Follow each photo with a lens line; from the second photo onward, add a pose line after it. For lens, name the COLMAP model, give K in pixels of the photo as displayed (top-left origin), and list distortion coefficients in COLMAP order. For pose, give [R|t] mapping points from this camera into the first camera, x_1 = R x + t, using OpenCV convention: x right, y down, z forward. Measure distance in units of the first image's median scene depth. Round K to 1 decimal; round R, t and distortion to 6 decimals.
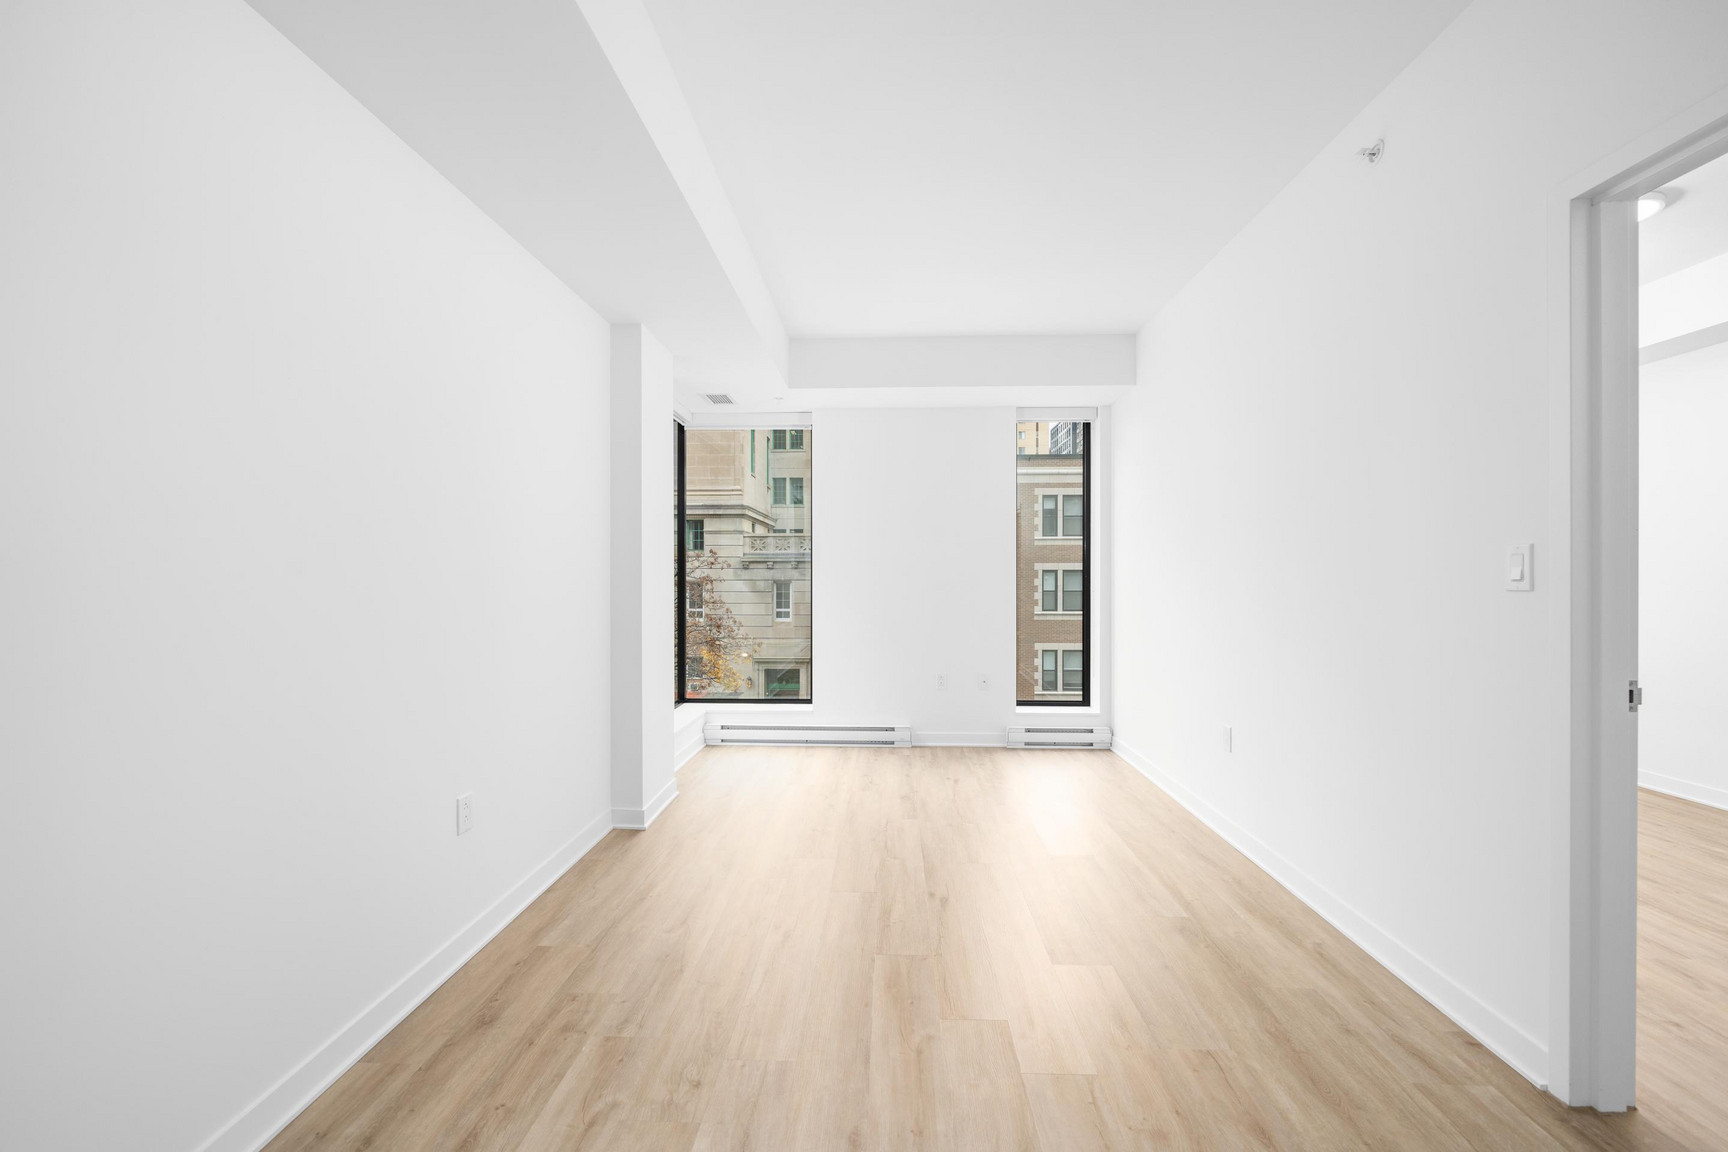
lens RADIAL K [[699.3, 0, 864.0], [0, 699.3, 576.0], [0, 0, 1]] dist [-0.001073, 0.000431]
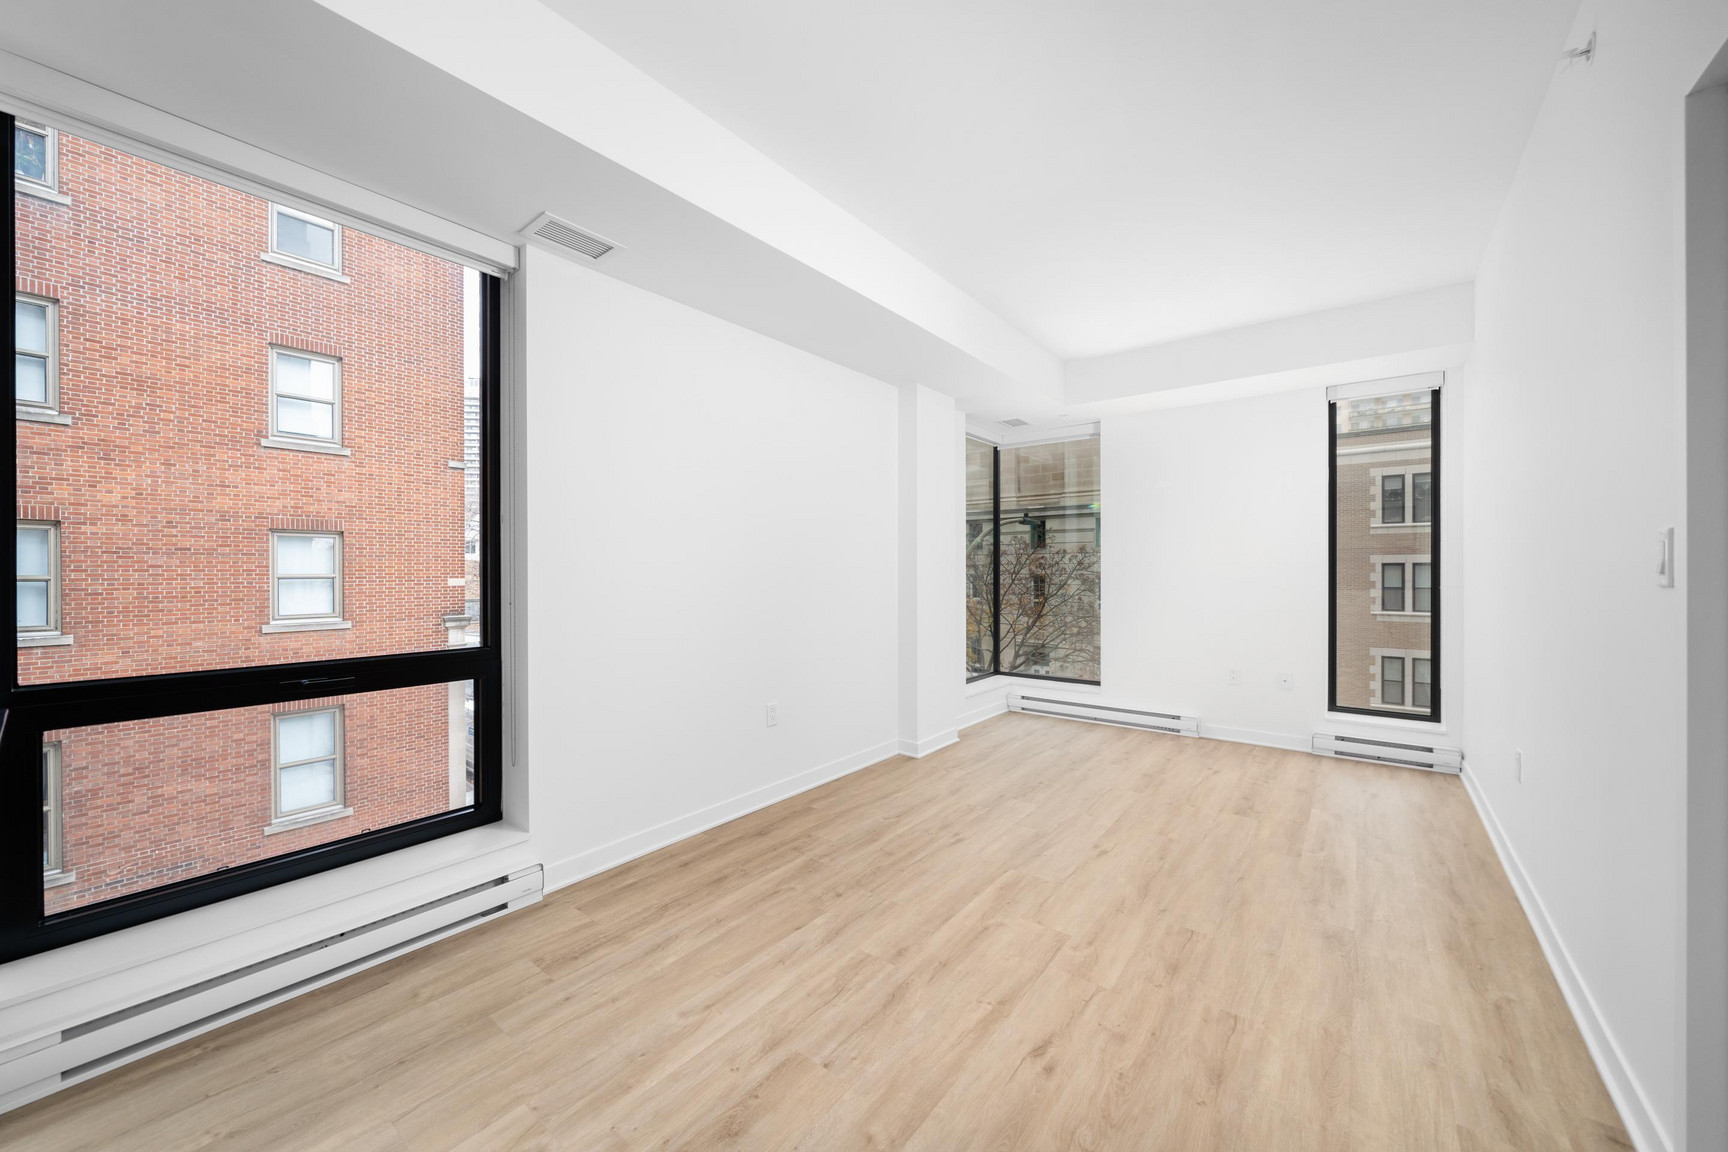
lens RADIAL K [[639.3, 0, 863.2], [0, 639.3, 614.4], [0, 0, 1]] dist [-0.001402, -0.000056]
pose [[0.811533, 0.038587, -0.583031, 0.382951], [0.001177, 0.997707, 0.067670, 0.002896], [0.584305, -0.055603, 0.809627, -0.056088]]
